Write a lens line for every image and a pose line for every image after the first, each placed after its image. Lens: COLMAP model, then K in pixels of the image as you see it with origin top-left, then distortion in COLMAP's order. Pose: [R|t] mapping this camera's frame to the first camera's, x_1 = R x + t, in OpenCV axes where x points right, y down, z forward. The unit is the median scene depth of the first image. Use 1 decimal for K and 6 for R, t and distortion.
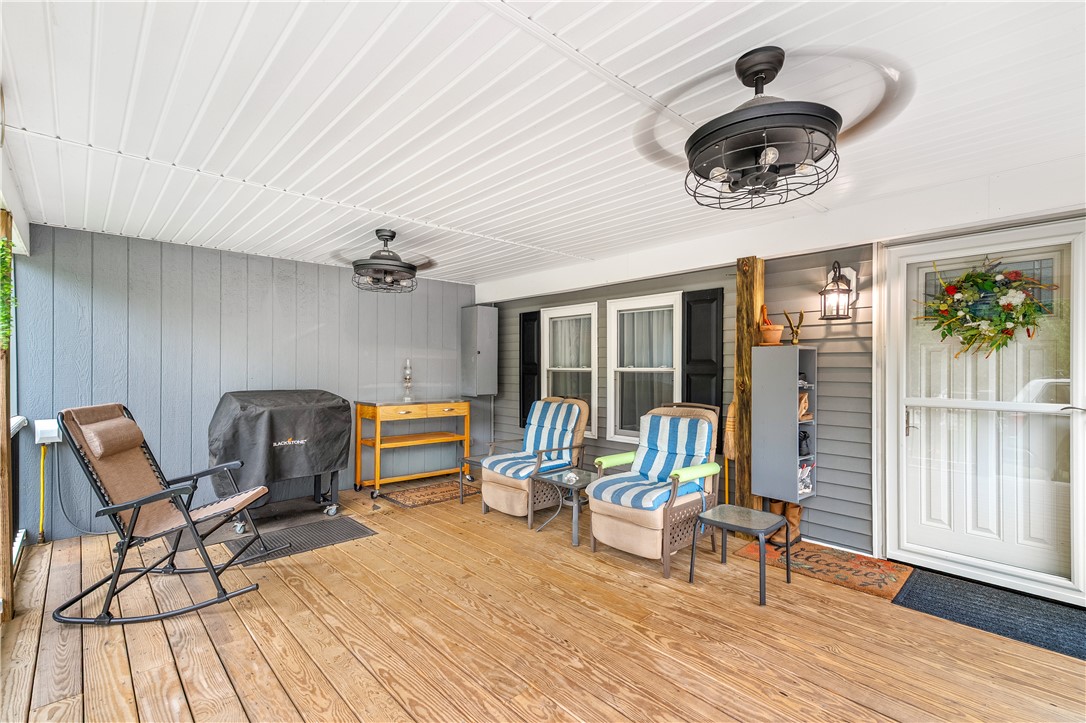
lens RADIAL K [[487.9, 0, 532.9], [0, 487.9, 368.0], [0, 0, 1]] dist [-0.000531, -0.000632]
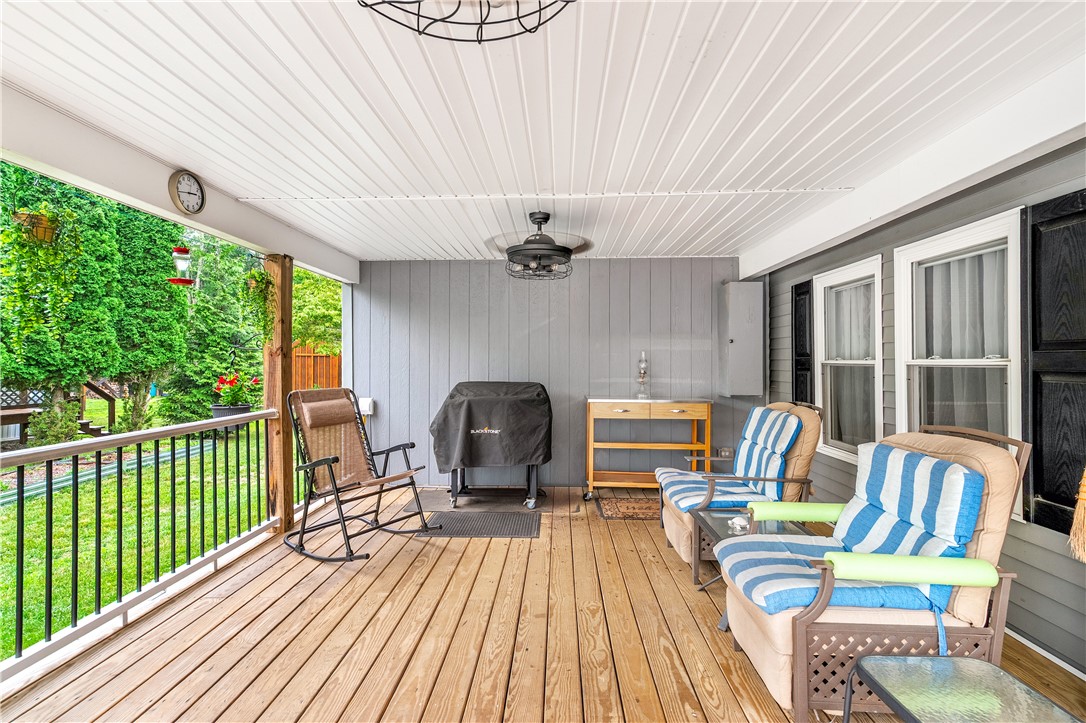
lens RADIAL K [[502.2, 0, 541.5], [0, 502.2, 355.7], [0, 0, 1]] dist [0.009526, -0.000407]
pose [[0.707608, -0.010226, -0.706531, 0.357272], [0.000617, 0.999904, -0.013854, 0.003765], [0.706605, 0.009367, 0.707546, 0.307507]]
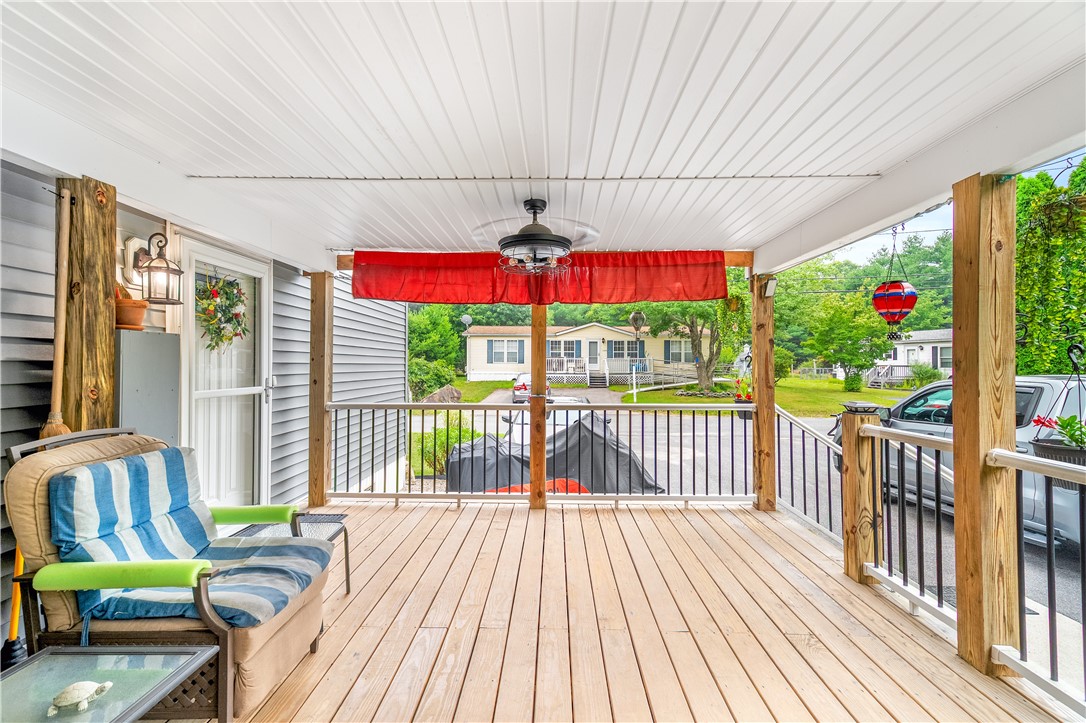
lens RADIAL K [[490.5, 0, 543.0], [0, 490.5, 361.5], [0, 0, 1]] dist [-0.001523, -0.001719]
pose [[-0.717434, 0.002115, 0.696623, -0.380225], [-0.001026, 0.999991, -0.004094, 0.001749], [-0.696626, -0.003652, -0.717425, 1.007007]]
